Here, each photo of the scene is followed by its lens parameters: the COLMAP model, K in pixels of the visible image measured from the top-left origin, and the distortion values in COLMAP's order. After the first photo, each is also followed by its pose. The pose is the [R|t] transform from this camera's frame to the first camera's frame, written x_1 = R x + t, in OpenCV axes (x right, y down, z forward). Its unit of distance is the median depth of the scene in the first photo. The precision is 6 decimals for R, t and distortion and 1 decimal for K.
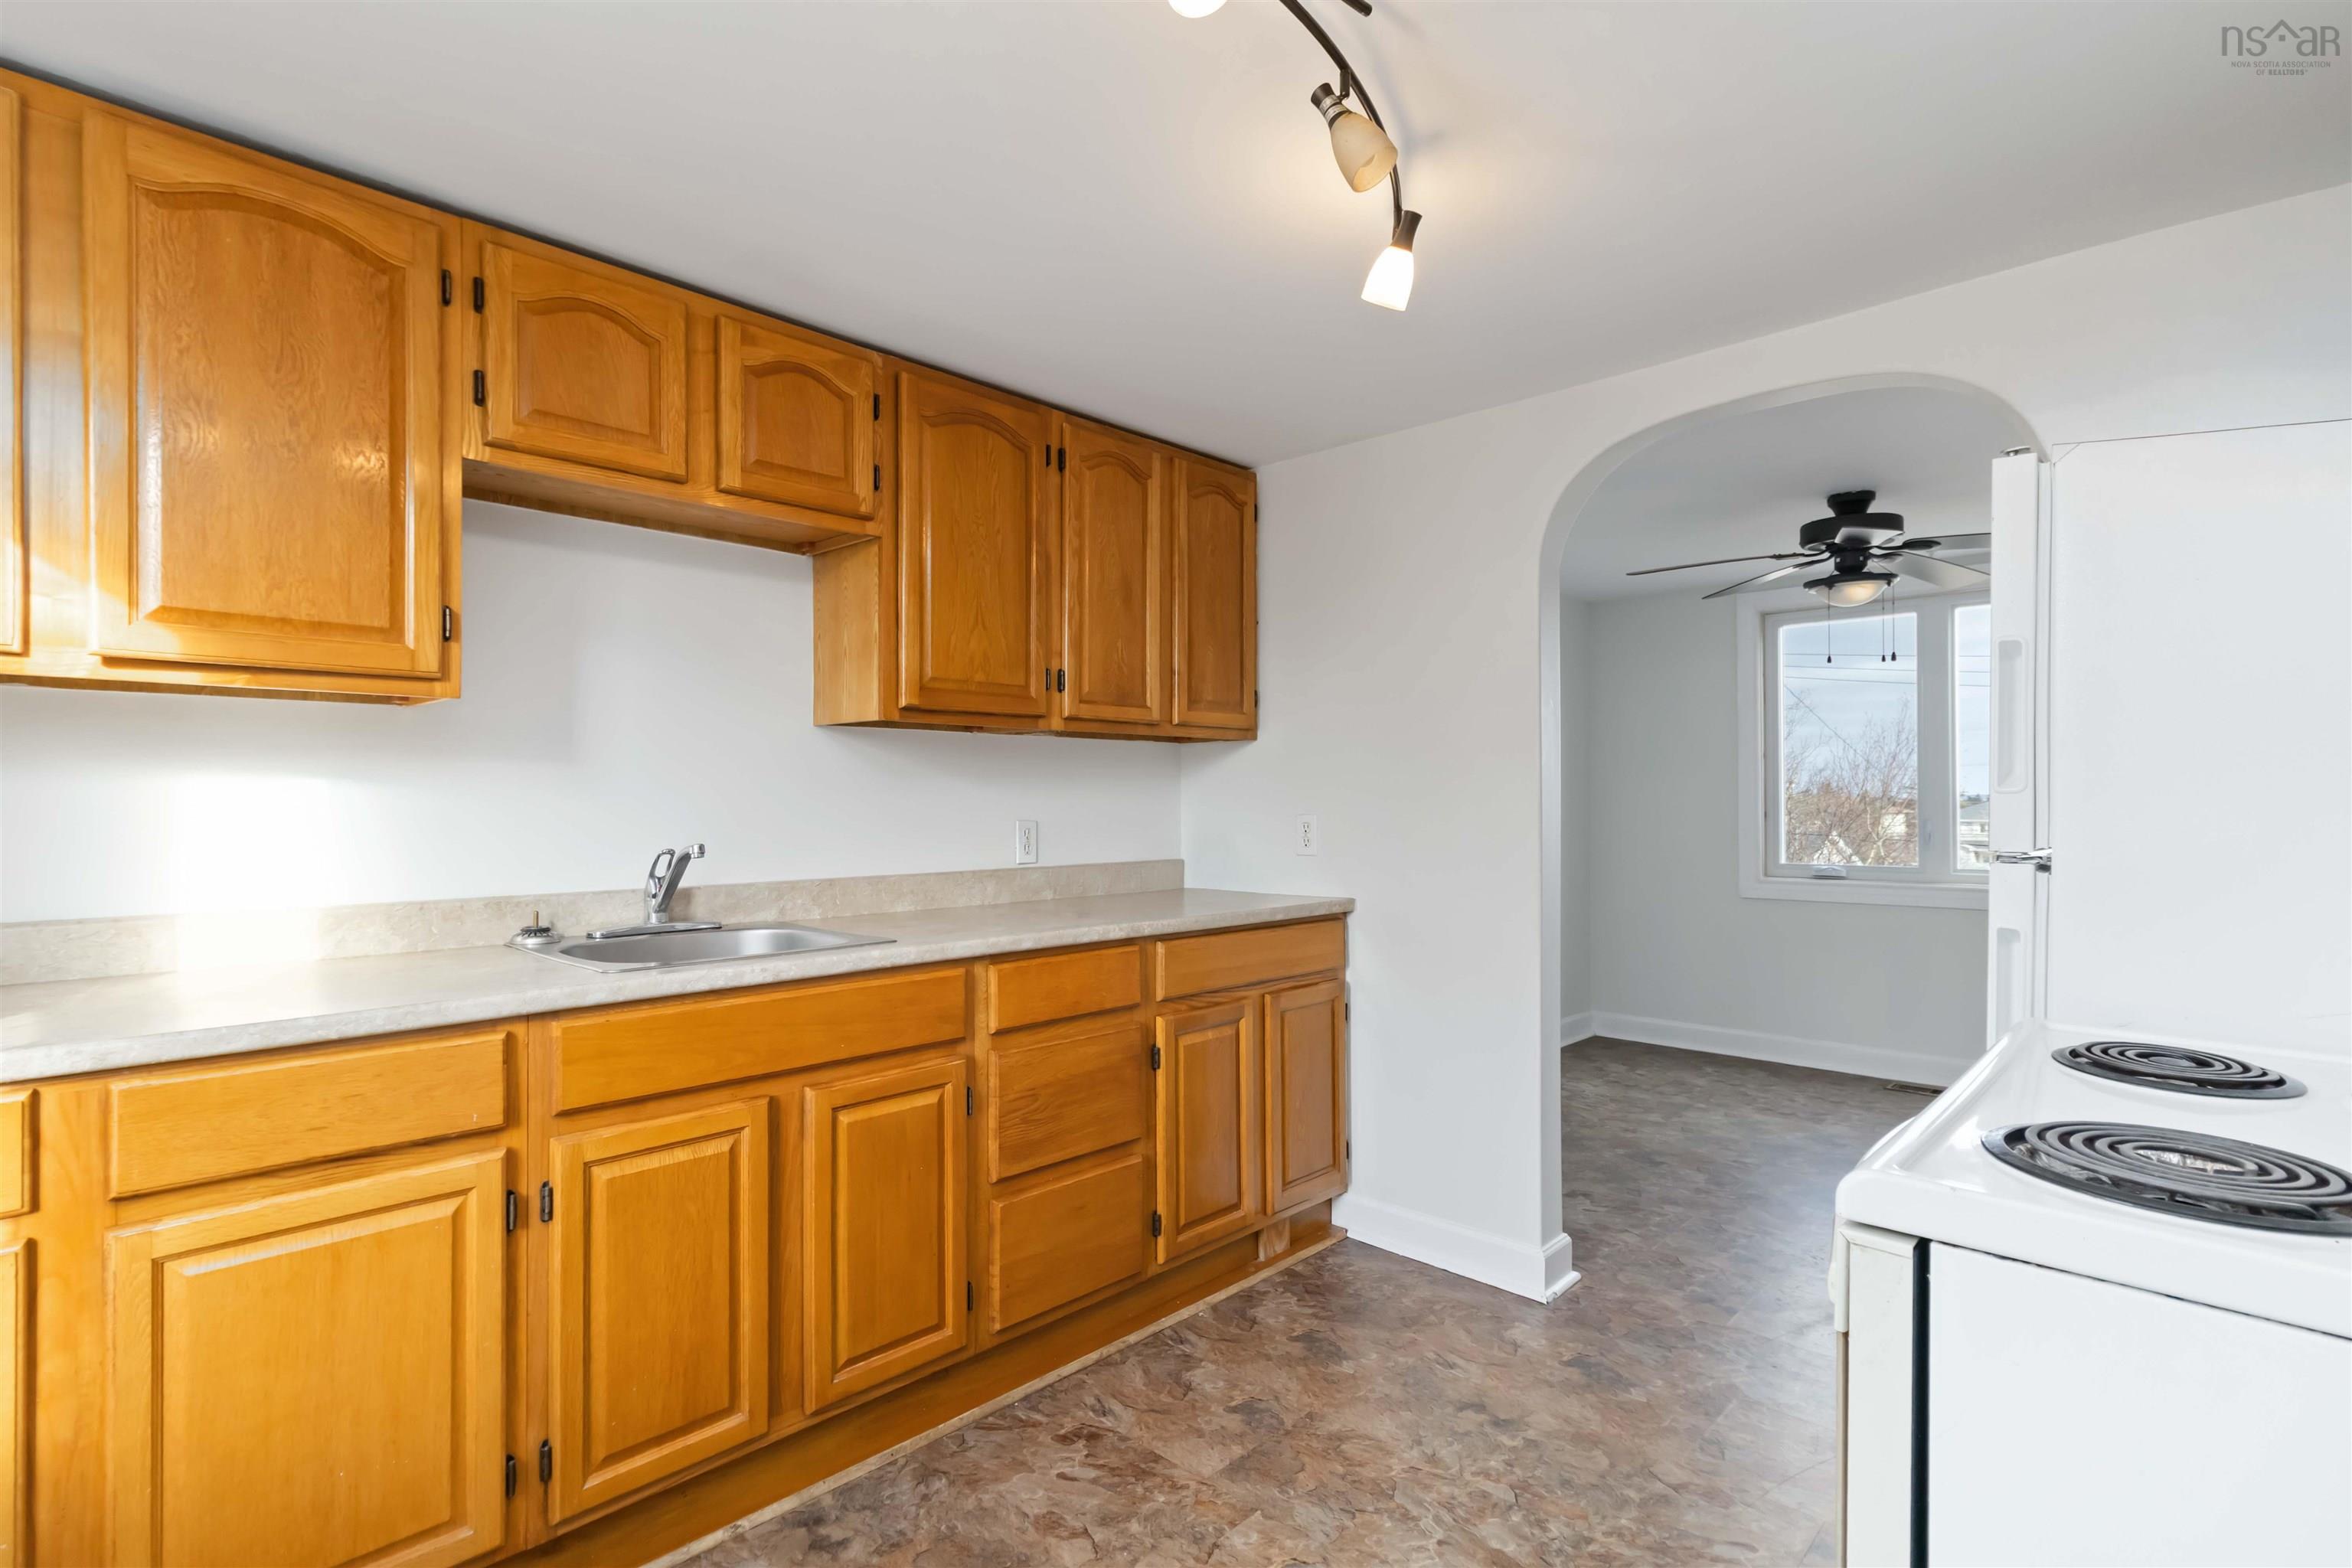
lens RADIAL K [[1120.6, 0, 1170.8], [0, 1120.6, 802.8], [0, 0, 1]] dist [0.001409, 0.000067]
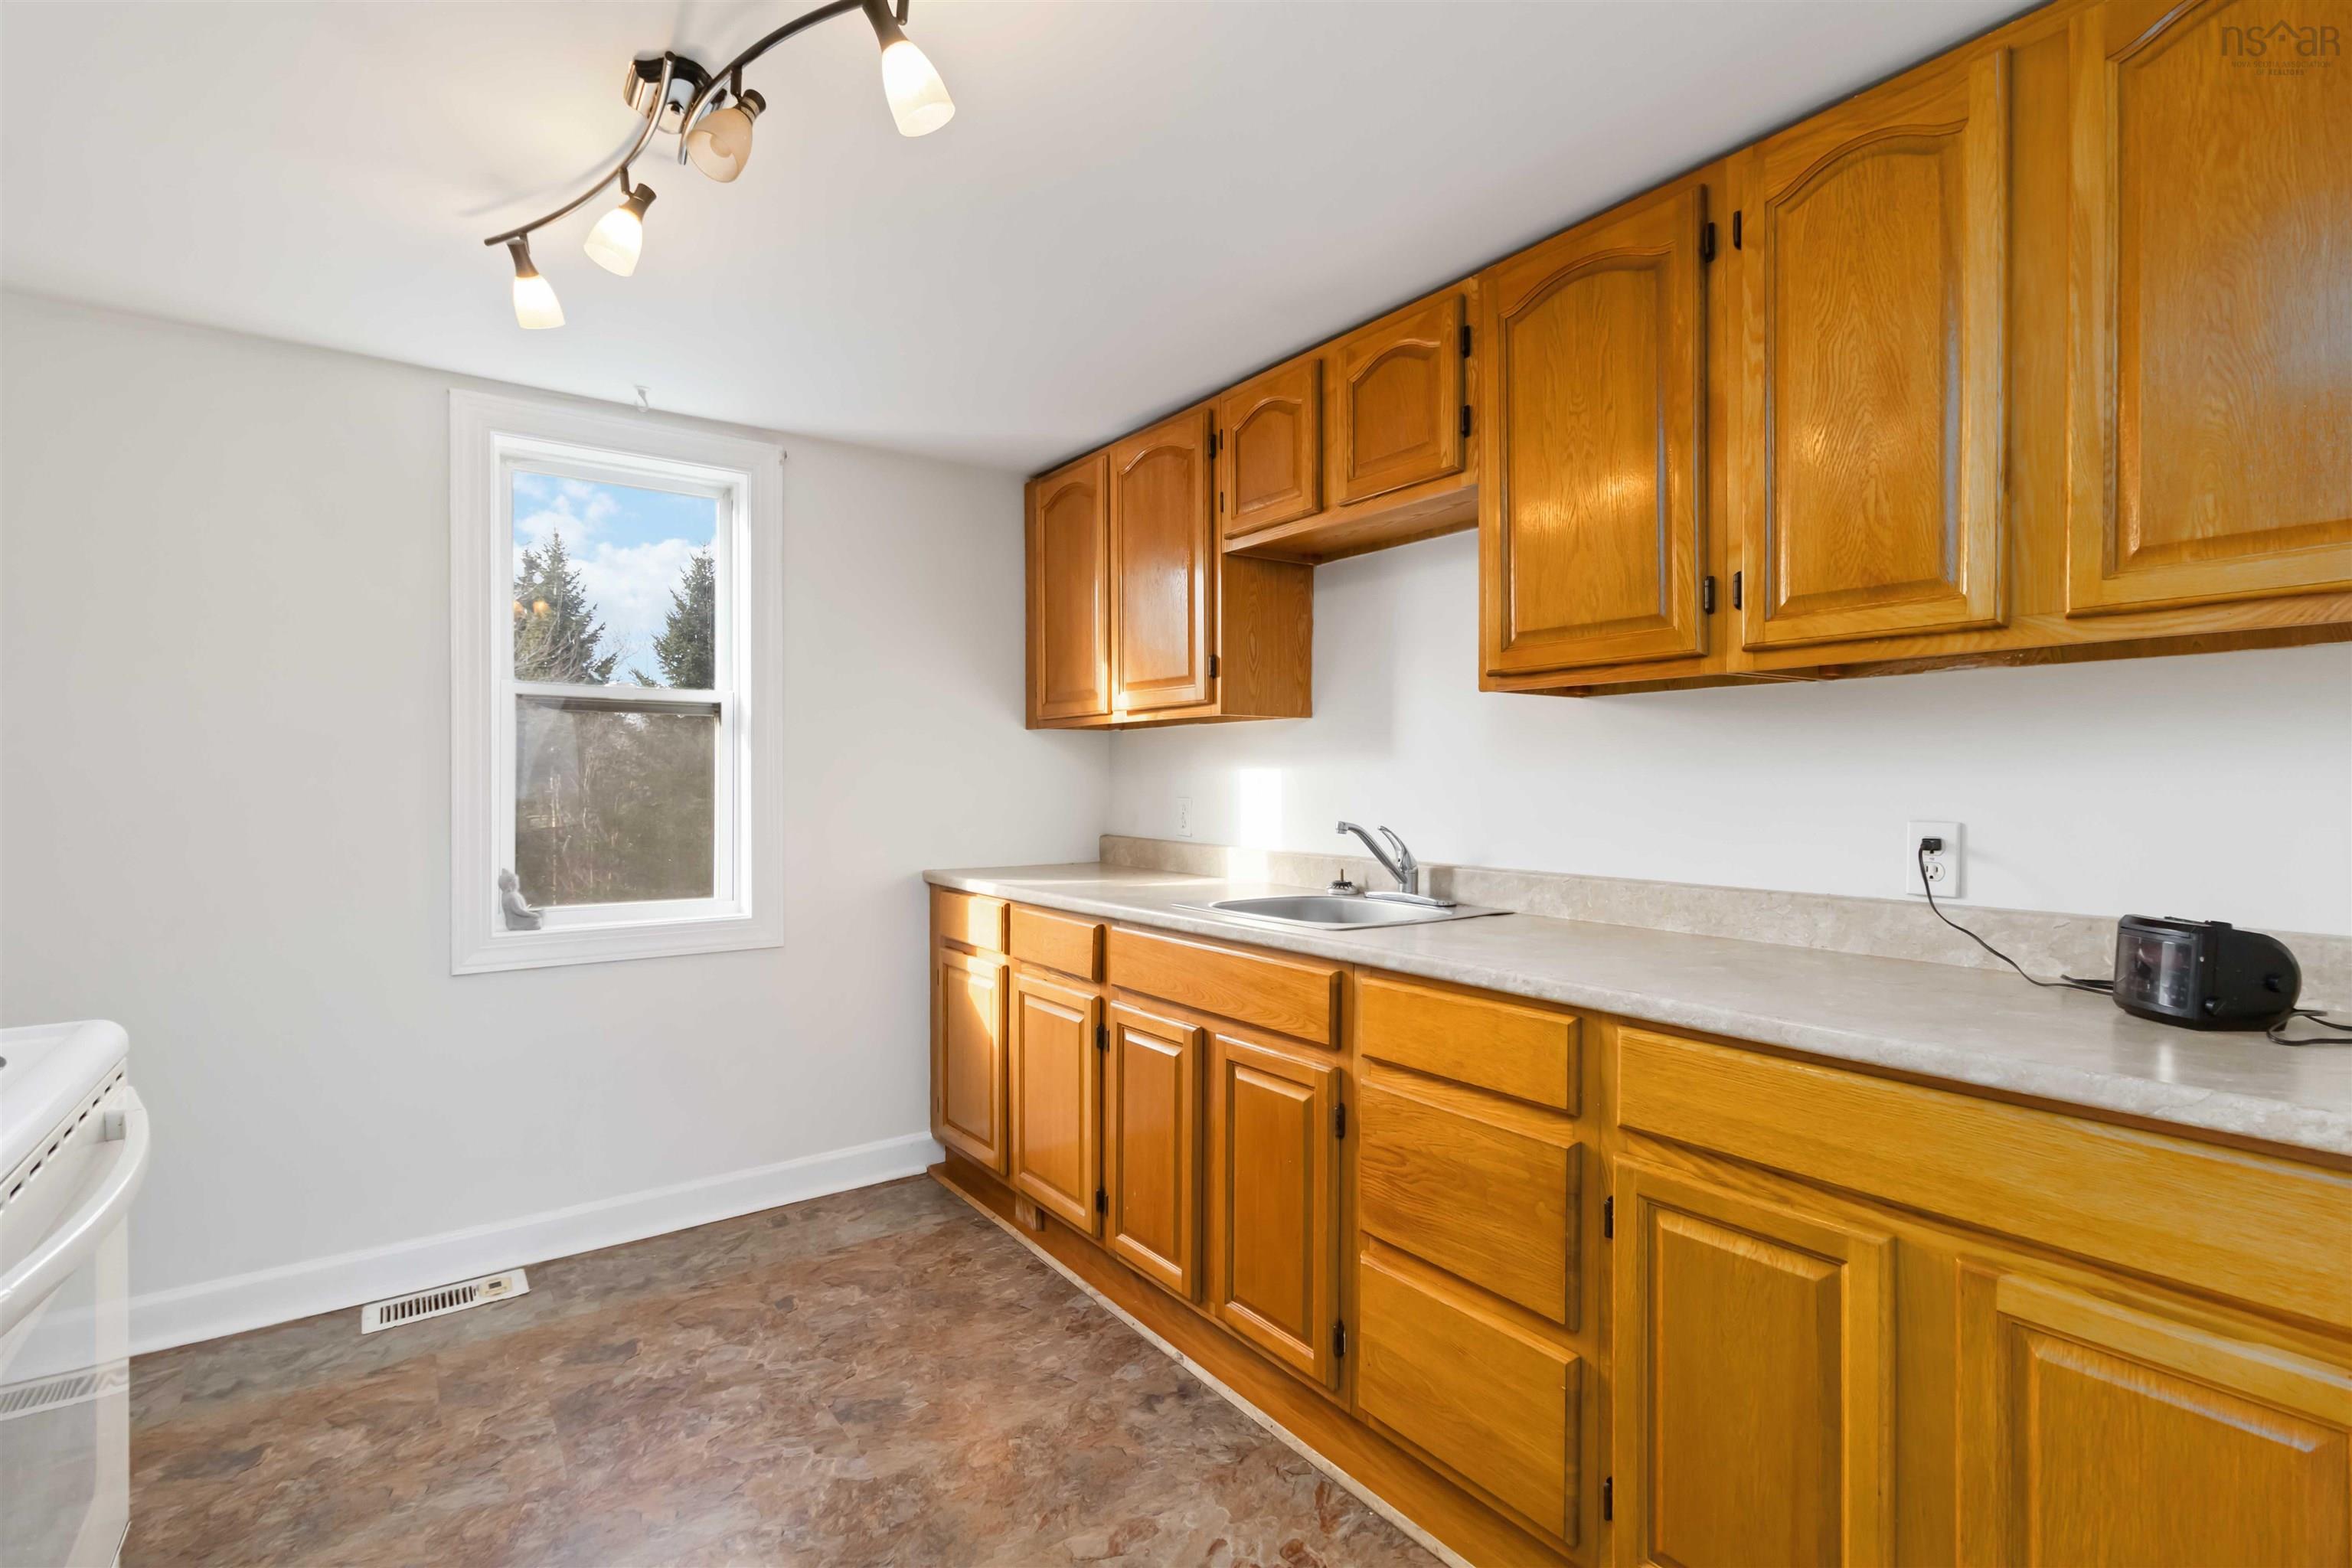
lens RADIAL K [[1099.6, 0, 1172.7], [0, 1099.6, 784.3], [0, 0, 1]] dist [0.002060, 0.001077]
pose [[-0.182362, 0.004735, -0.983220, 0.544100], [-0.003323, 0.999980, 0.005432, -0.004929], [0.983226, 0.004258, -0.182343, 0.795009]]
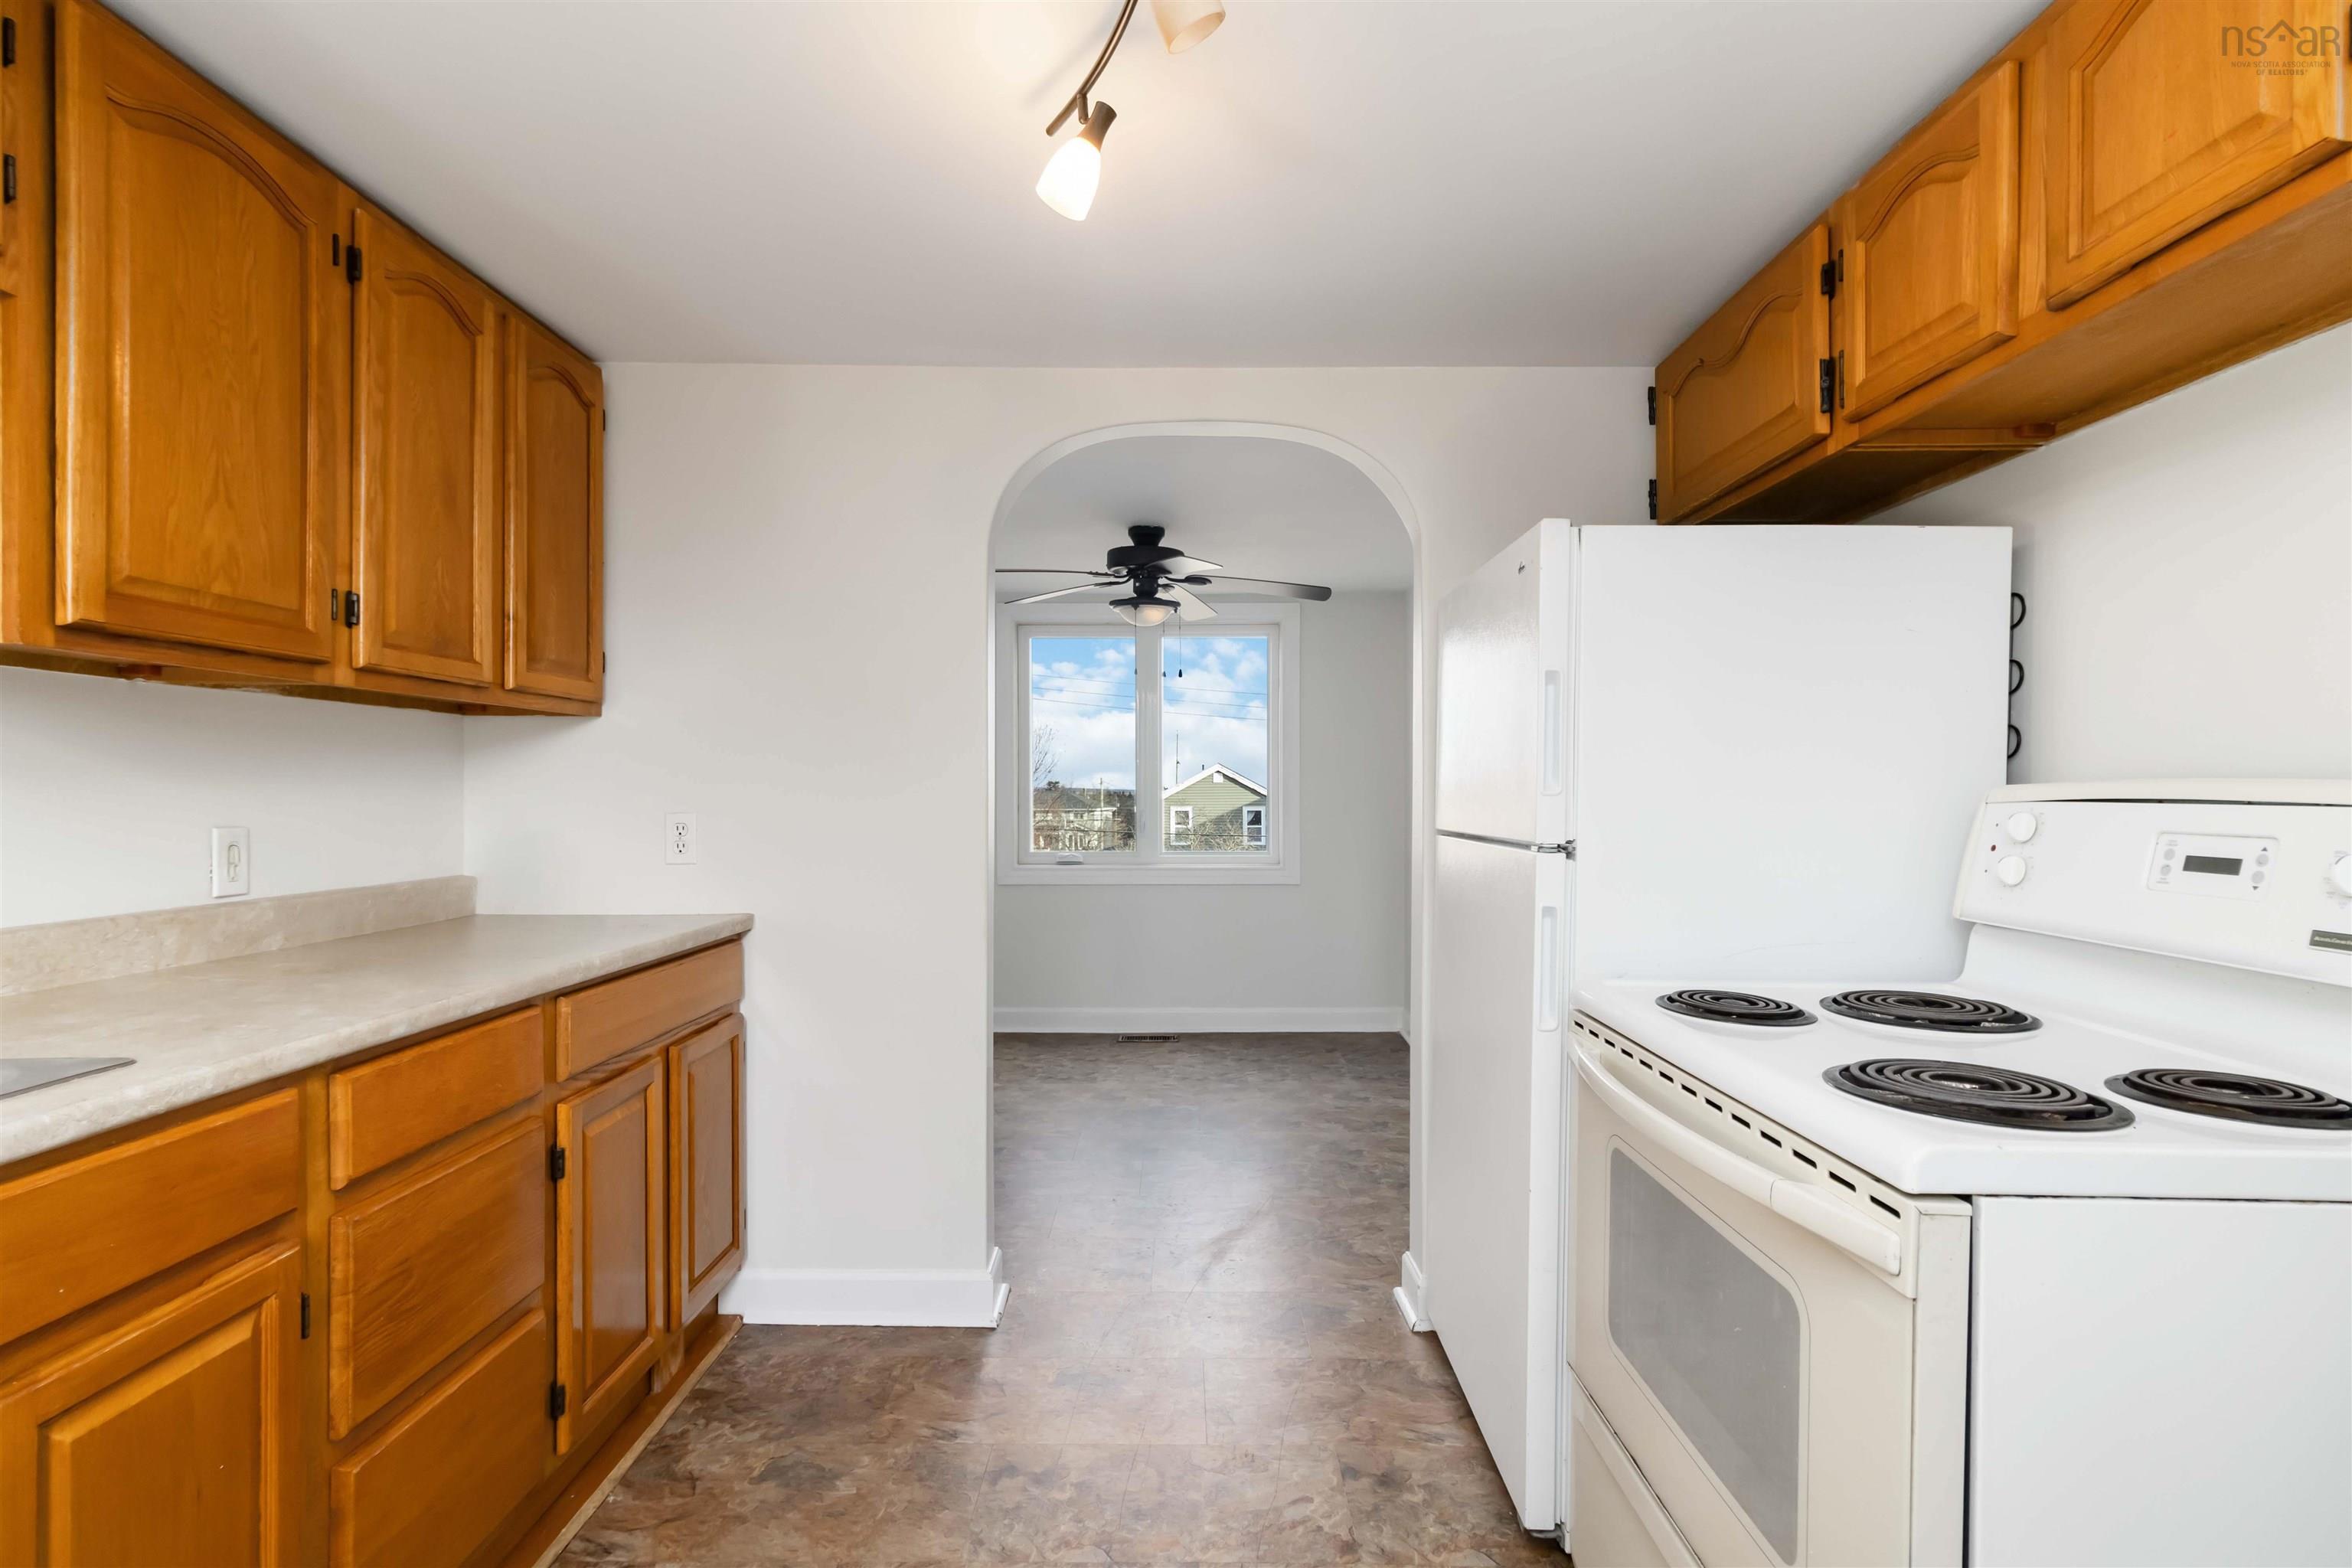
lens RADIAL K [[1105.1, 0, 1177.9], [0, 1105.1, 799.1], [0, 0, 1]] dist [0.003181, 0.000082]
pose [[0.720882, 0.000346, 0.693057, -0.194078], [-0.003944, 0.999986, 0.003603, -0.004255], [-0.693046, -0.005331, 0.720873, 0.210576]]
